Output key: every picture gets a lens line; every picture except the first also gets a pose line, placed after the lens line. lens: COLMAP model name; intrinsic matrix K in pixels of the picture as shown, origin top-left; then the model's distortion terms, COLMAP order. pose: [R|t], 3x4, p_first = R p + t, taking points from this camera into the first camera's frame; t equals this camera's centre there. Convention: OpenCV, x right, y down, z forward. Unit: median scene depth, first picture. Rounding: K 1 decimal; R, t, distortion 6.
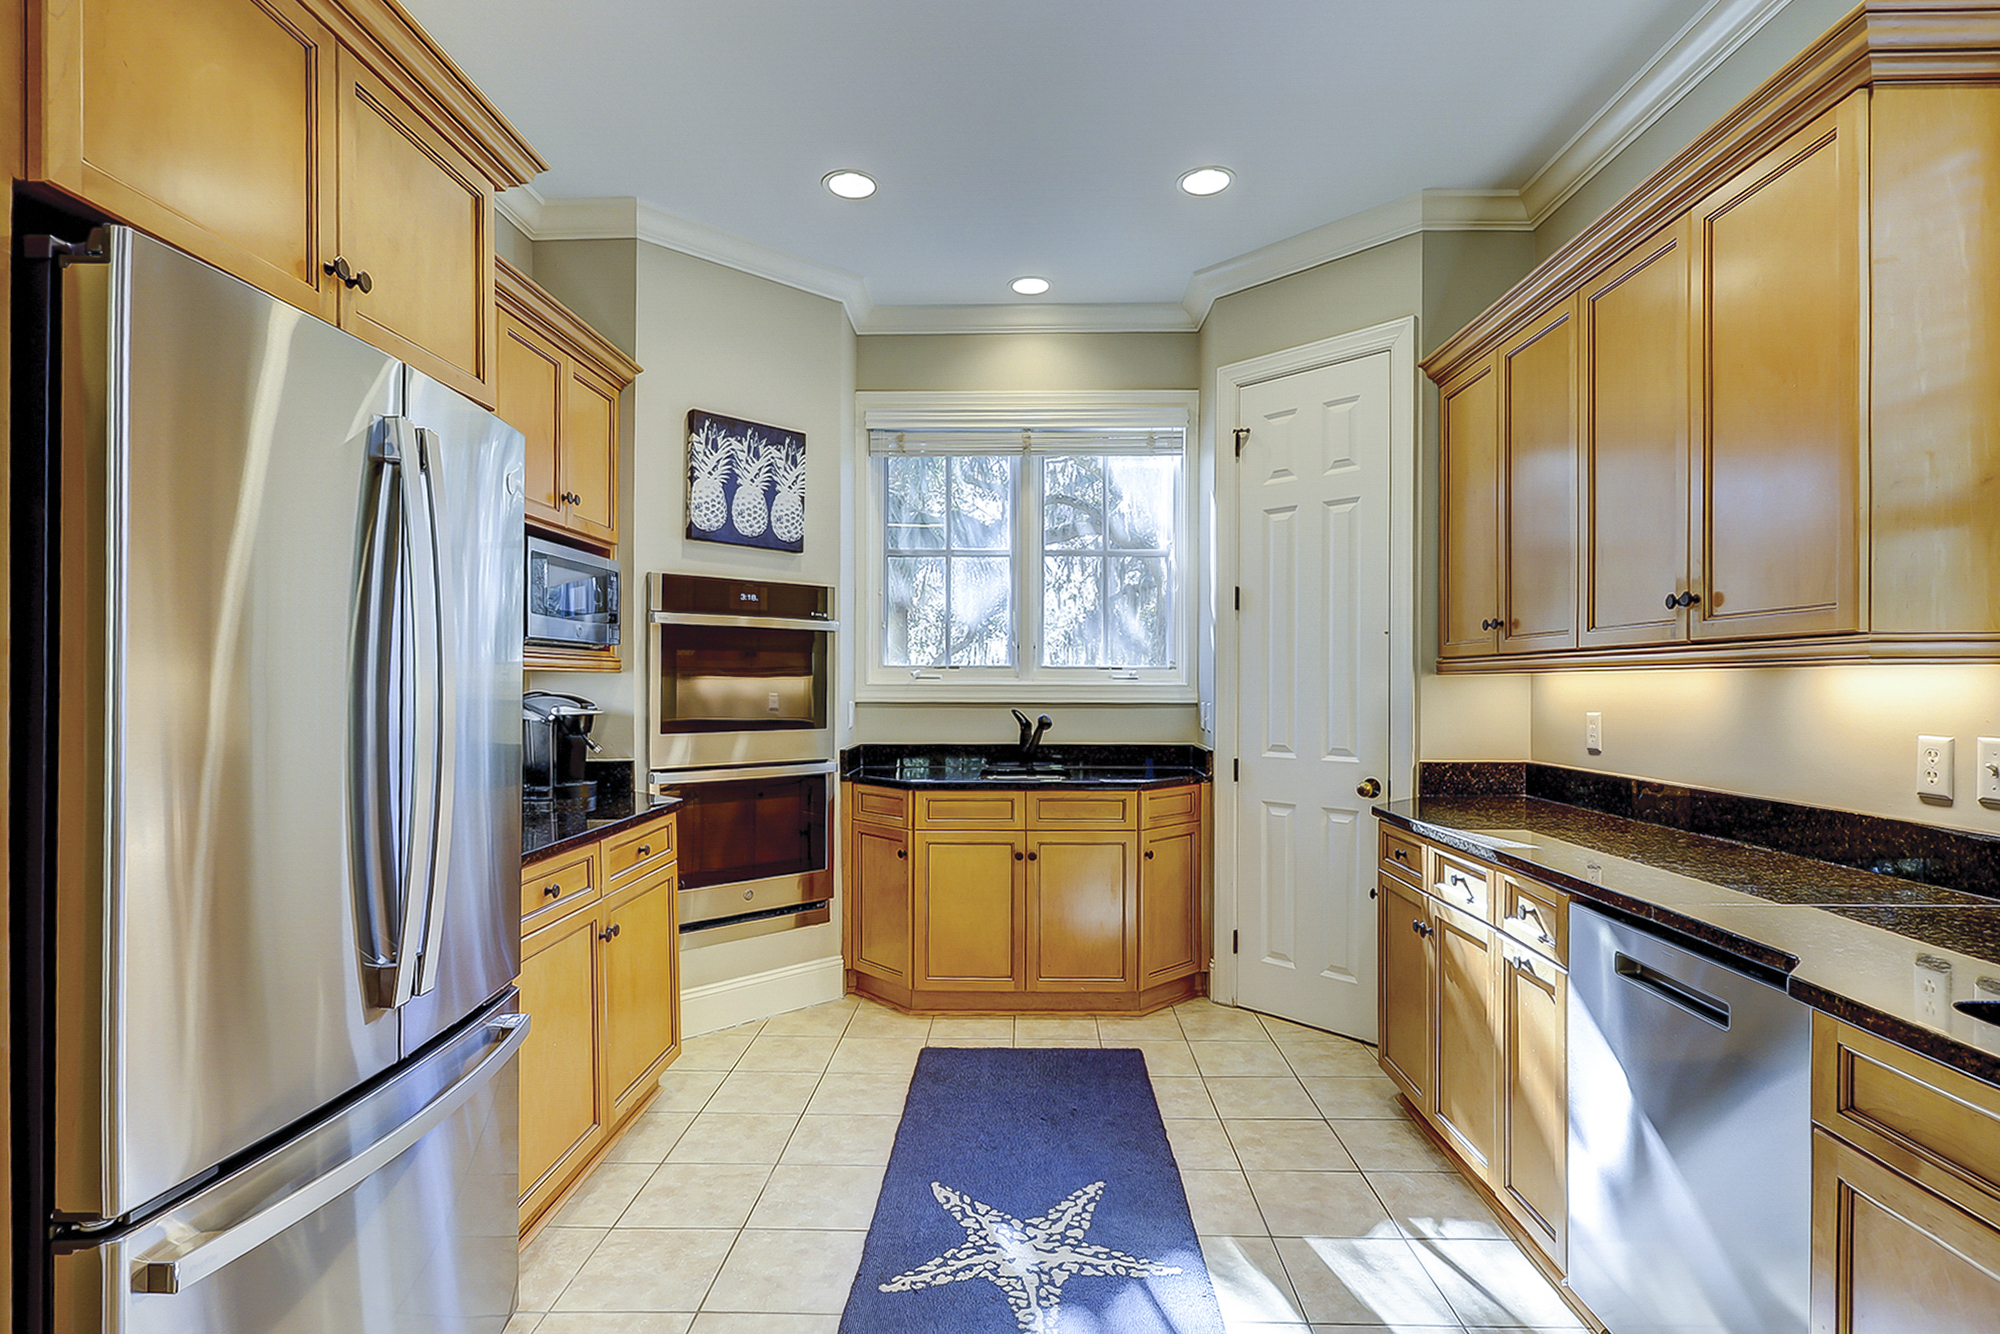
lens RADIAL K [[988.4, 0, 1000.2], [0, 988.4, 678.1], [0, 0, 1]] dist [-0.004881, -0.000163]
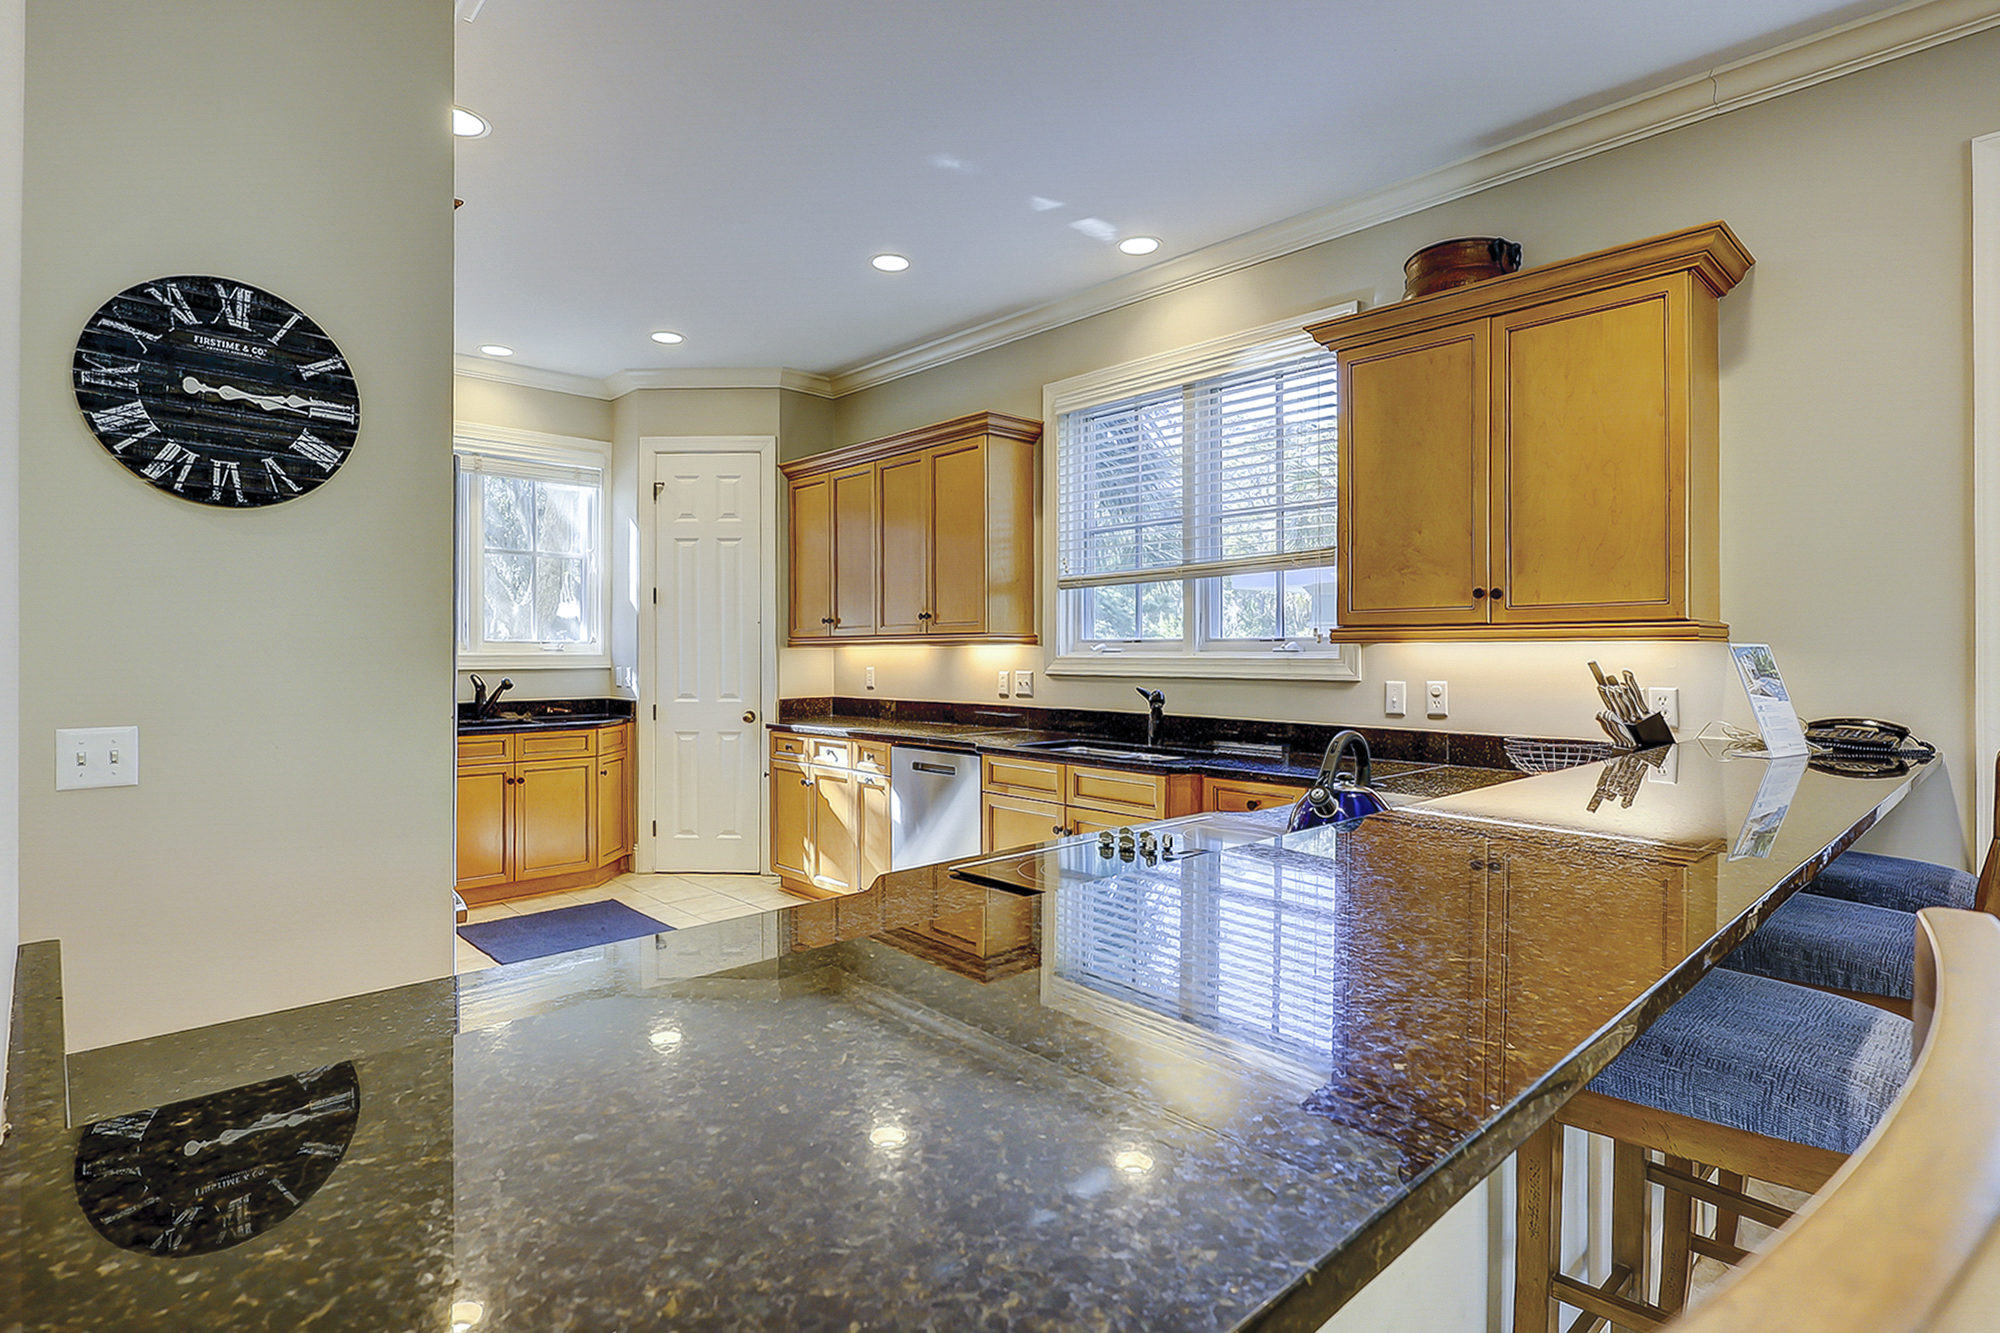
lens RADIAL K [[990.5, 0, 1003.6], [0, 990.5, 648.8], [0, 0, 1]] dist [-0.001971, -0.000671]
pose [[0.704854, -0.002392, 0.709348, -0.502265], [0.002047, 0.999997, 0.001338, -0.003359], [-0.709349, 0.000509, 0.704857, -0.469302]]
